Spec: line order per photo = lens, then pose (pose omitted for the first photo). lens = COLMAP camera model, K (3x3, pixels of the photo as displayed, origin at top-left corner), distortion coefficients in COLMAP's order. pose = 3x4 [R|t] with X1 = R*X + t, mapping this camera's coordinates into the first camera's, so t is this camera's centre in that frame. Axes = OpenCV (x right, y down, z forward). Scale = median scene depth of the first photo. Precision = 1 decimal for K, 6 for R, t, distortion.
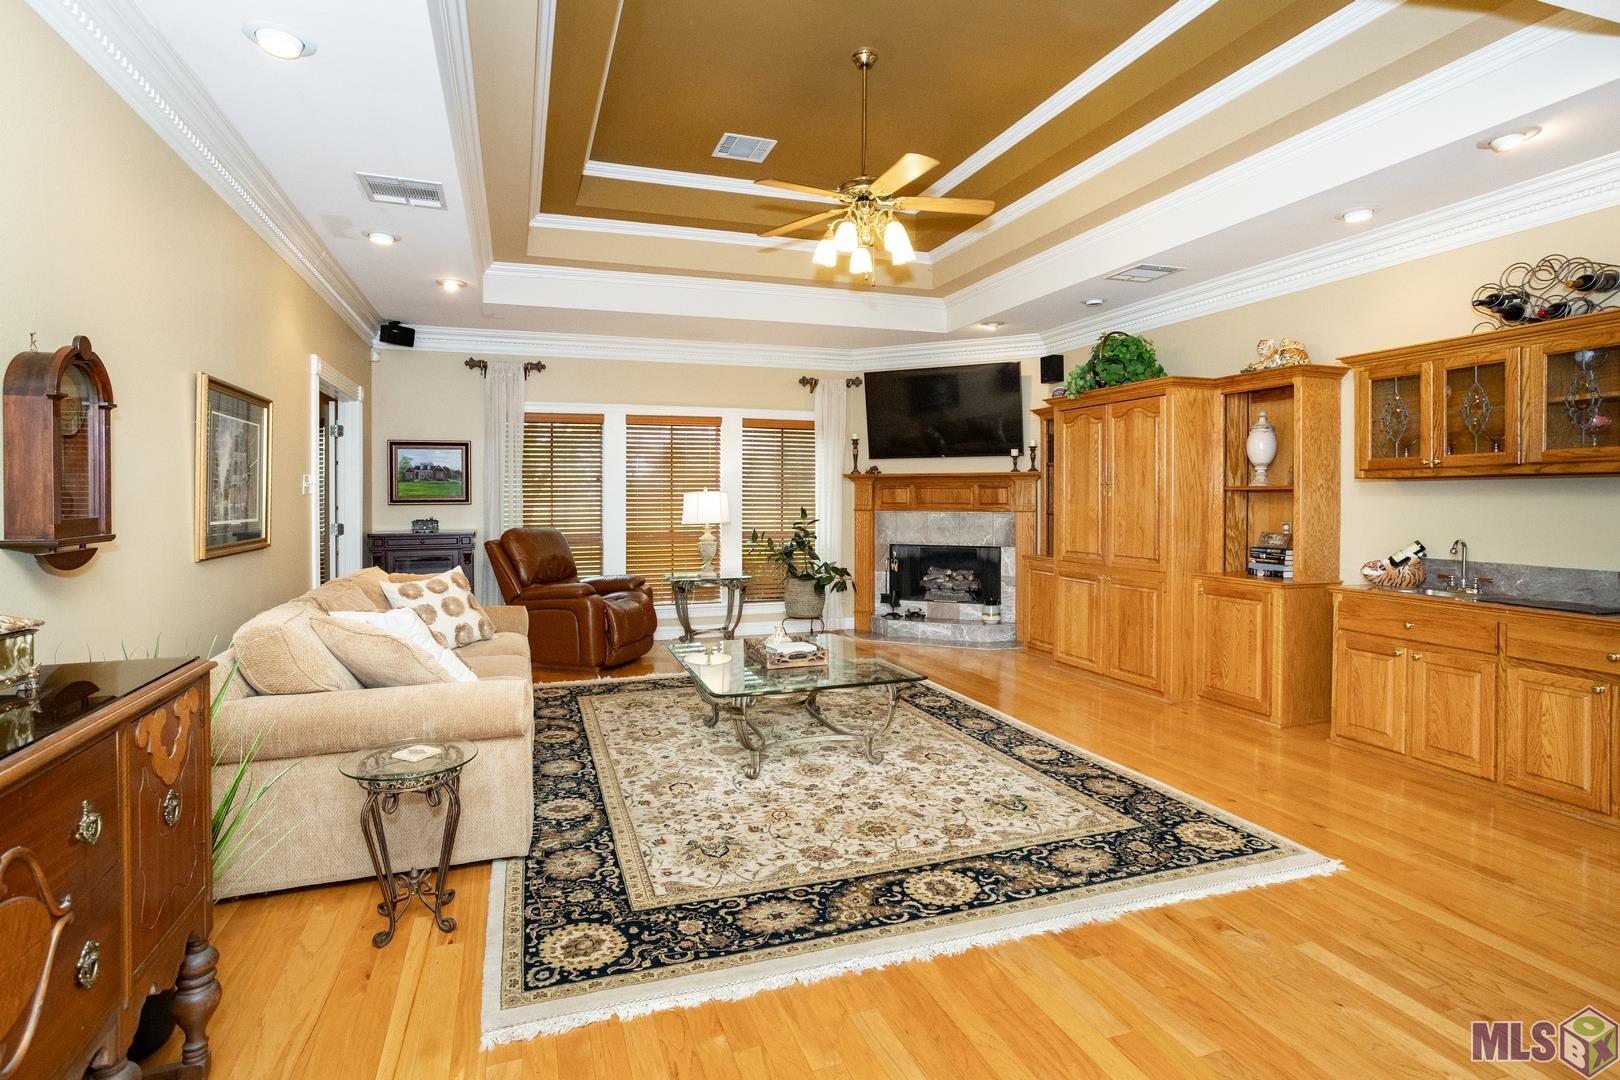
lens RADIAL K [[819.6, 0, 810.4], [0, 819.6, 527.7], [0, 0, 1]] dist [-0.049547, 0.033628]
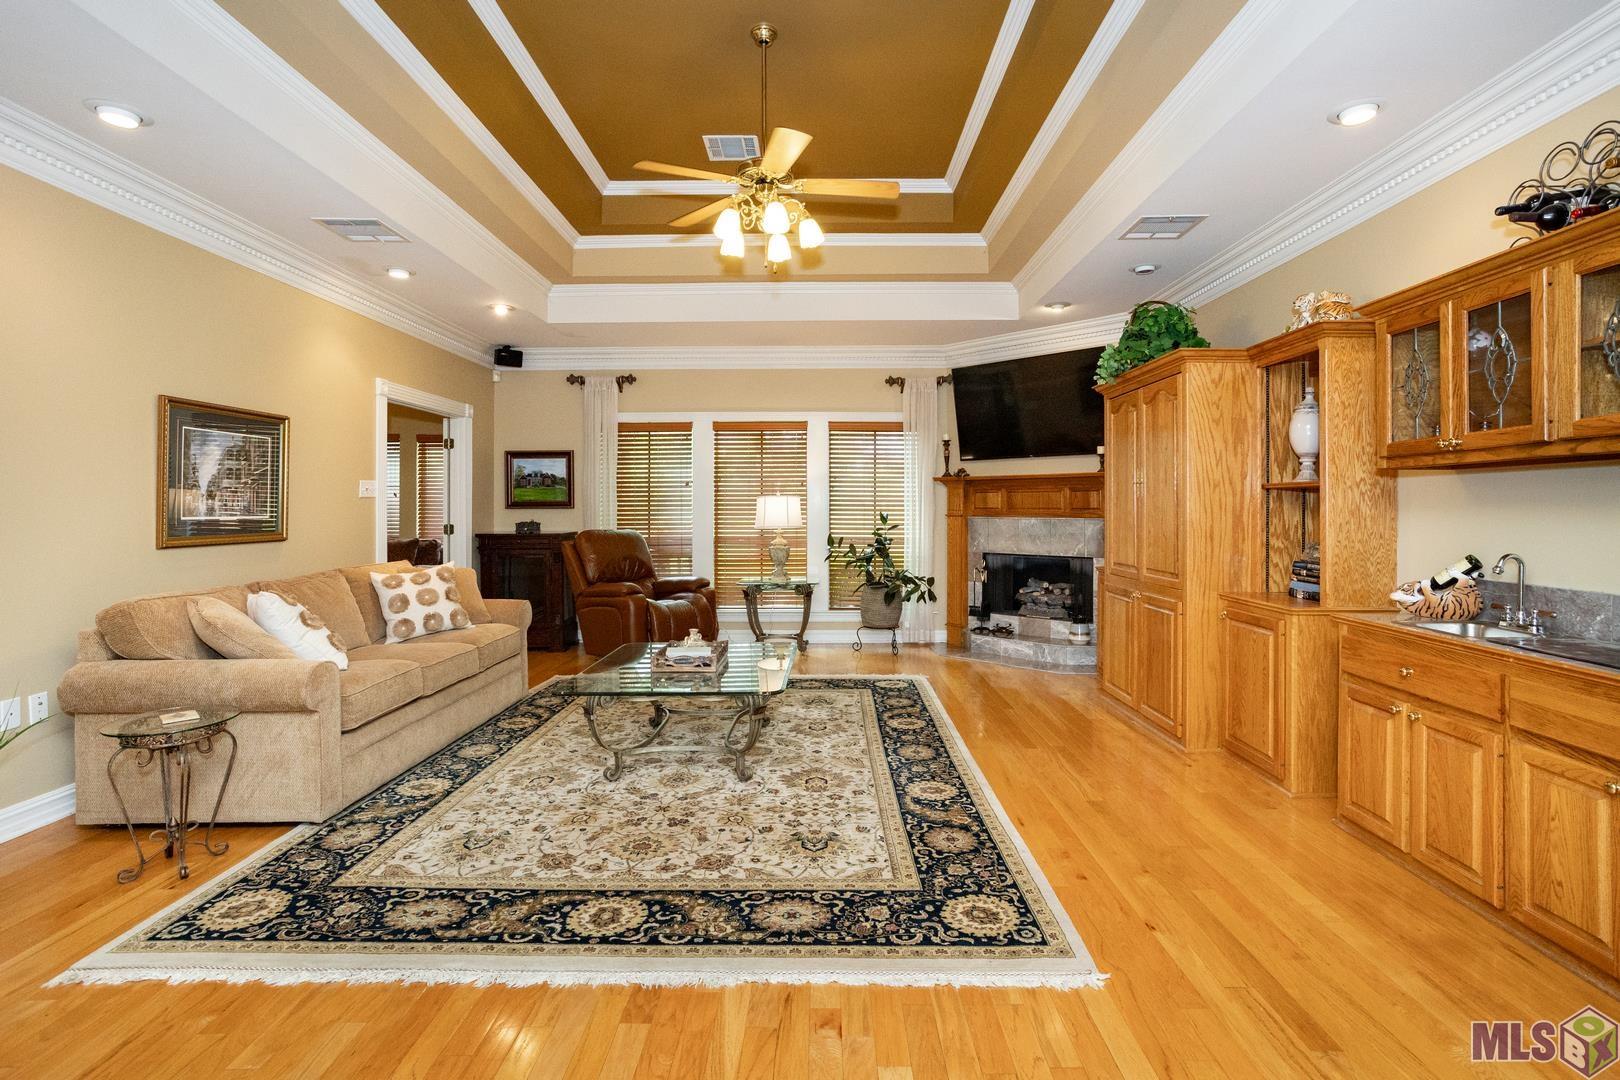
lens RADIAL K [[816.6, 0, 821.2], [0, 816.6, 528.6], [0, 0, 1]] dist [-0.049415, 0.033322]
pose [[0.942238, 0.009318, -0.334813, 0.481917], [-0.012890, 0.999881, -0.008449, 0.006338], [0.334695, 0.012277, 0.942247, 0.149853]]
